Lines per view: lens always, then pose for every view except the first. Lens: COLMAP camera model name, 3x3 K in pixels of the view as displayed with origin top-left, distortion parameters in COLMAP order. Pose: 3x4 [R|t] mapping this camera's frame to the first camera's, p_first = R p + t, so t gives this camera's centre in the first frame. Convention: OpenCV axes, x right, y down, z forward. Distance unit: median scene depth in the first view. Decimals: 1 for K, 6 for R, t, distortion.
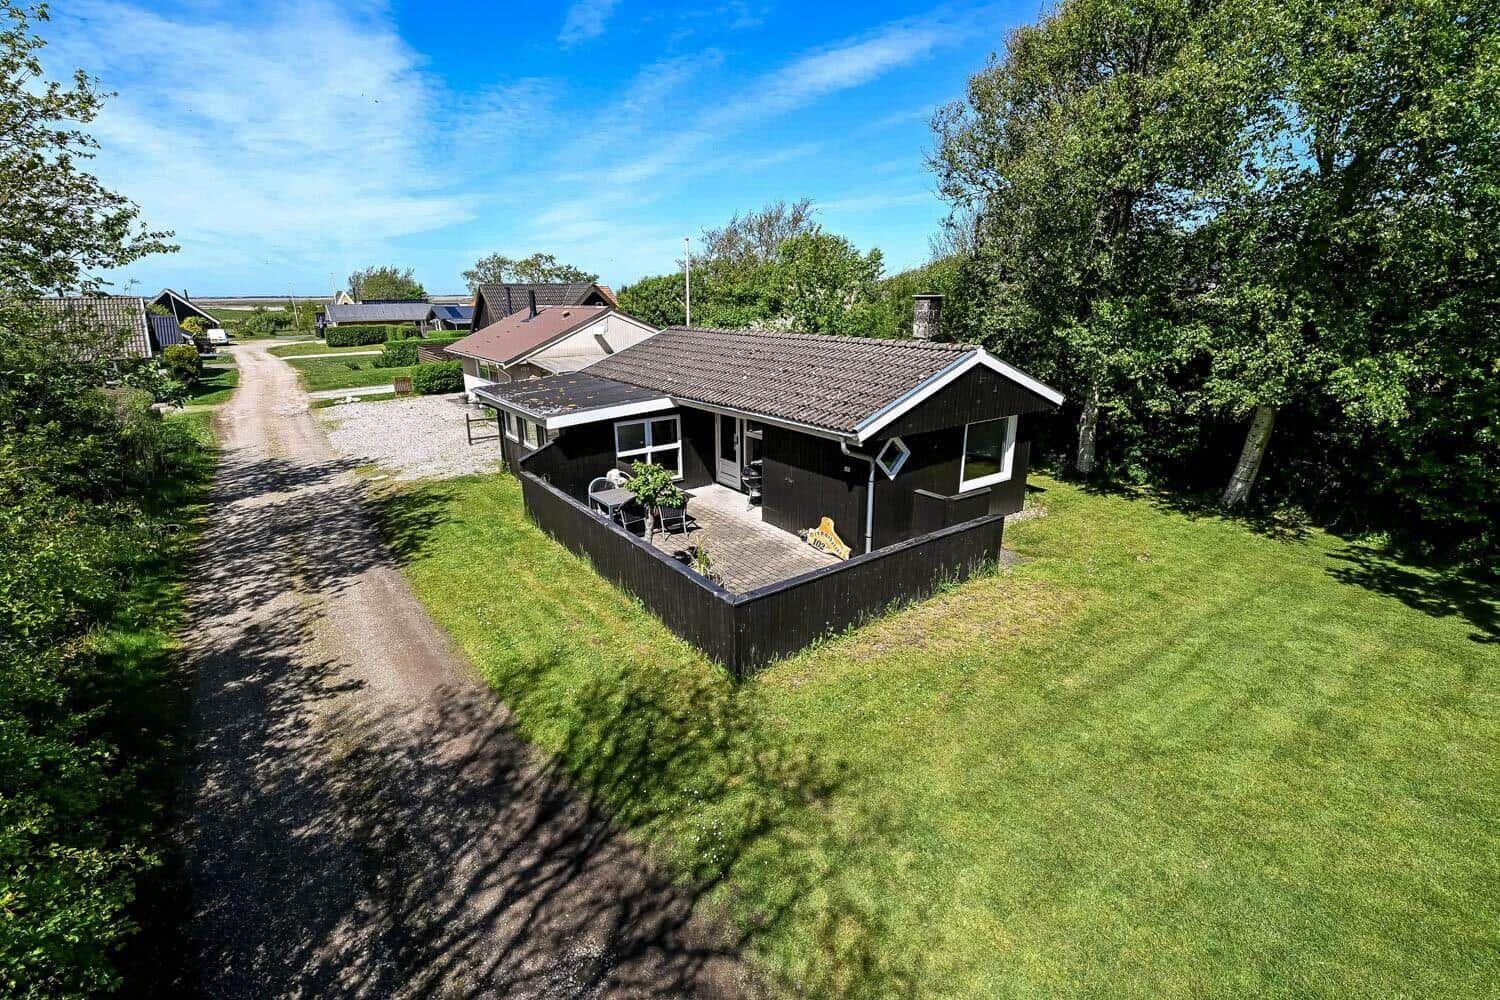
lens RADIAL K [[671.5, 0, 757.4], [0, 671.5, 516.2], [0, 0, 1]] dist [0.003792, -0.002717]
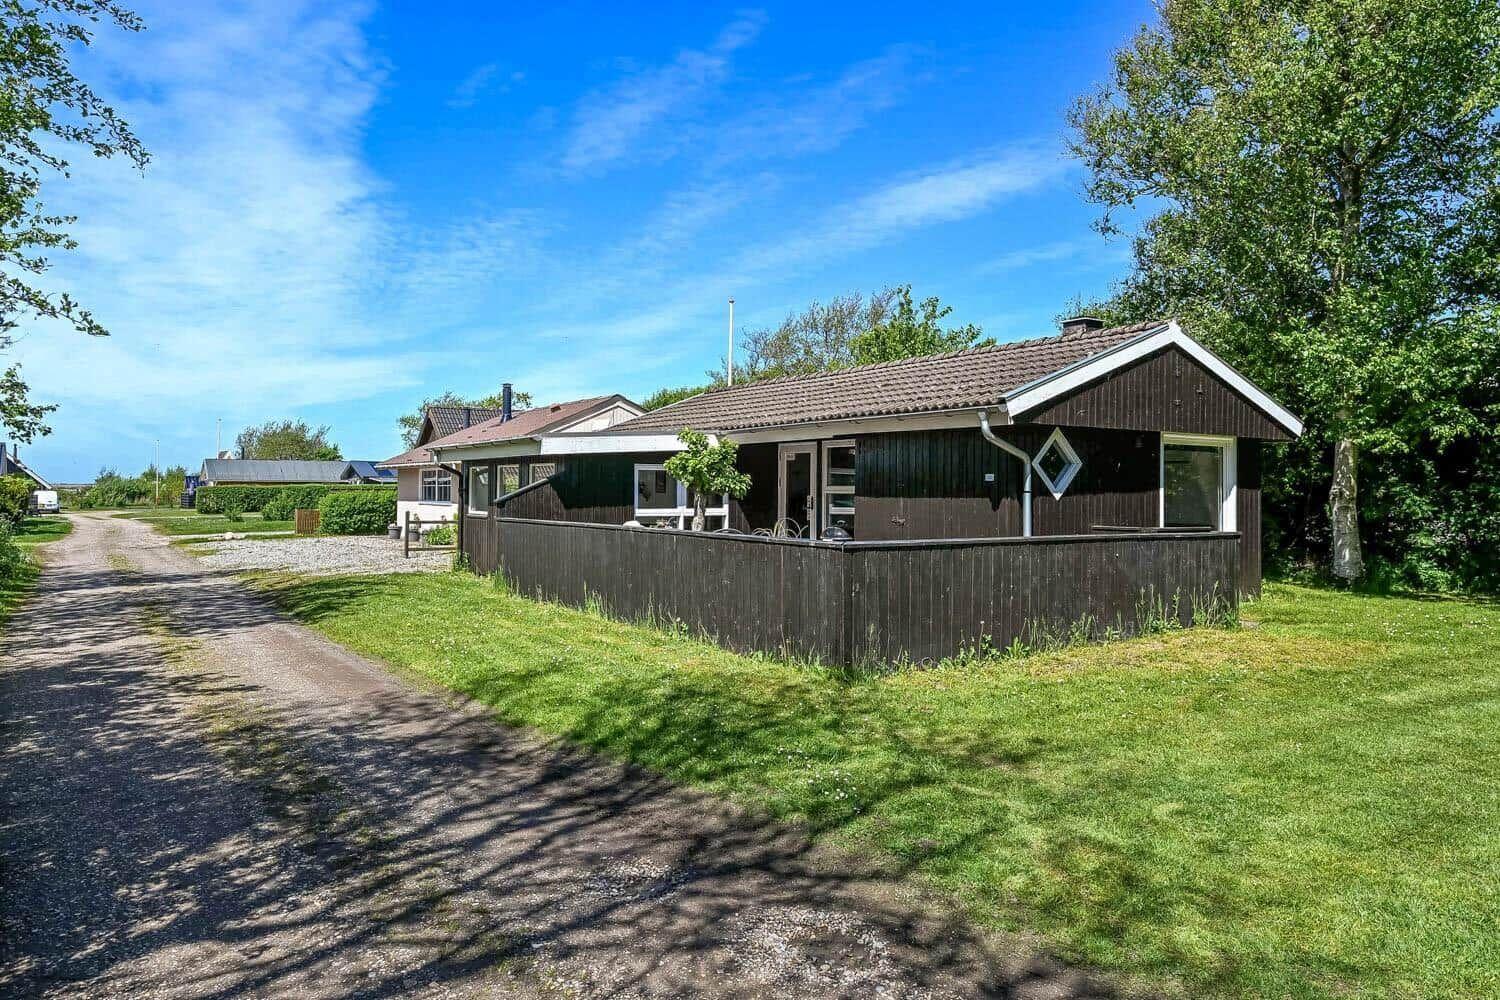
lens RADIAL K [[1033.2, 0, 752.0], [0, 1033.2, 495.1], [0, 0, 1]] dist [0.007589, -0.001560]
pose [[0.998814, 0.011422, -0.047332, -0.077110], [-0.026413, 0.943736, -0.329643, 0.415218], [0.040903, 0.330502, 0.942918, 0.030132]]
